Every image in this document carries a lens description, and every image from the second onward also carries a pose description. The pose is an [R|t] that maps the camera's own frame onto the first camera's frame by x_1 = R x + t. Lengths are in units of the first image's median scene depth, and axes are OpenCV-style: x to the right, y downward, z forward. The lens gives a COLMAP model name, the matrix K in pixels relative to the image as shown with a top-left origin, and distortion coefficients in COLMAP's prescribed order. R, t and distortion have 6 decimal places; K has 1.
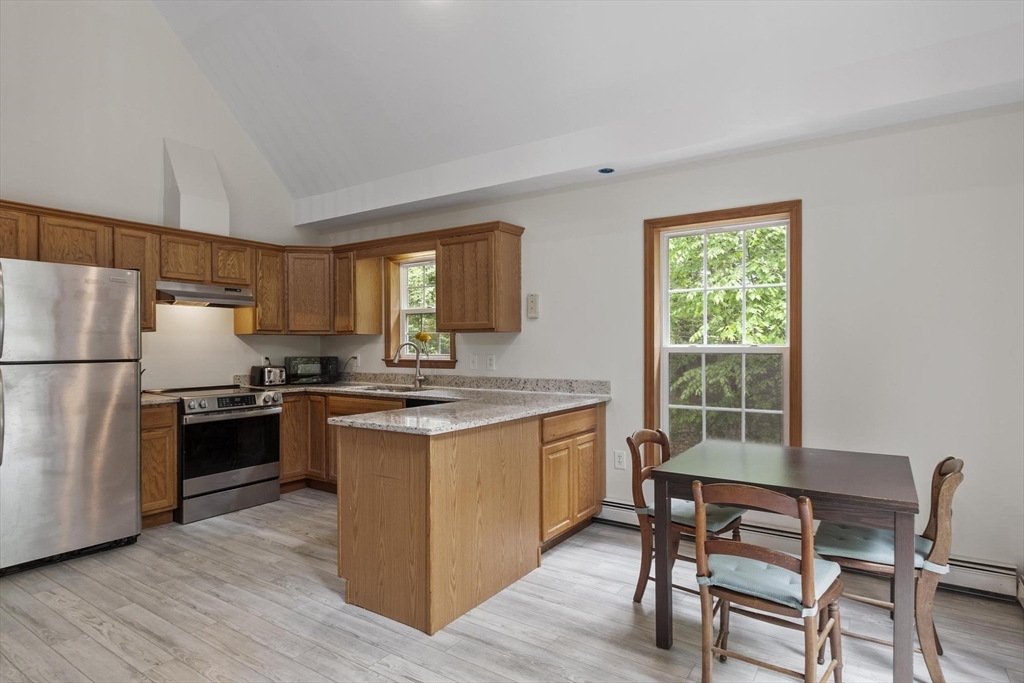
lens RADIAL K [[560.9, 0, 512.6], [0, 560.9, 345.2], [0, 0, 1]] dist [0.005125, 0.000690]
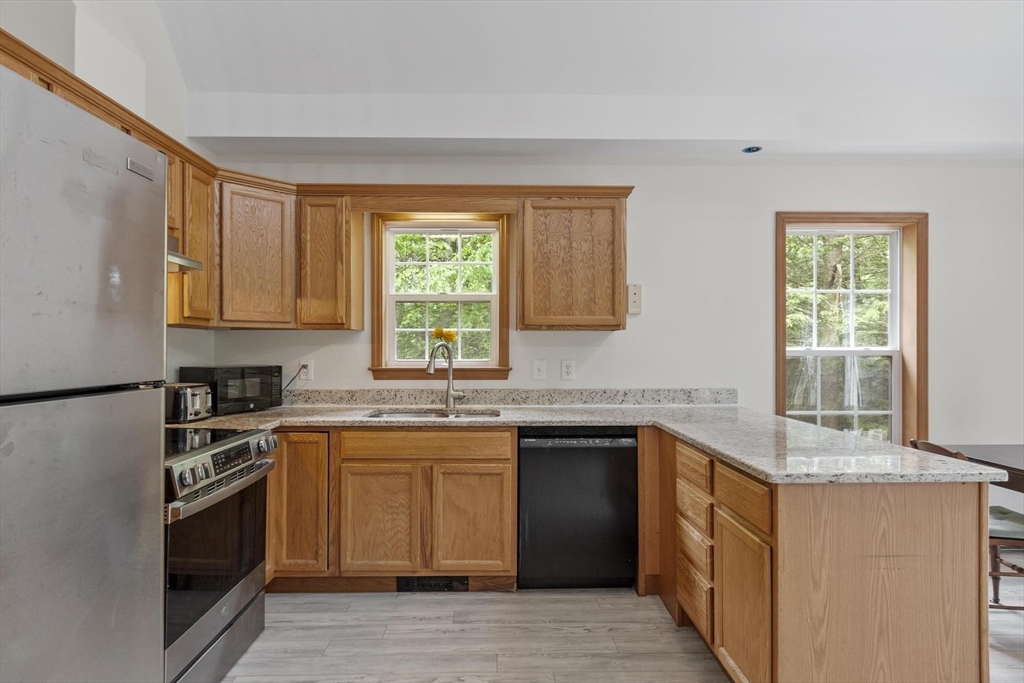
lens RADIAL K [[560.9, 0, 511.6], [0, 560.9, 343.3], [0, 0, 1]] dist [0.005125, 0.000690]
pose [[0.816783, 0.008422, 0.576884, -0.550894], [-0.003346, 0.999946, -0.009860, 0.002013], [-0.576936, 0.006123, 0.816766, 0.425918]]
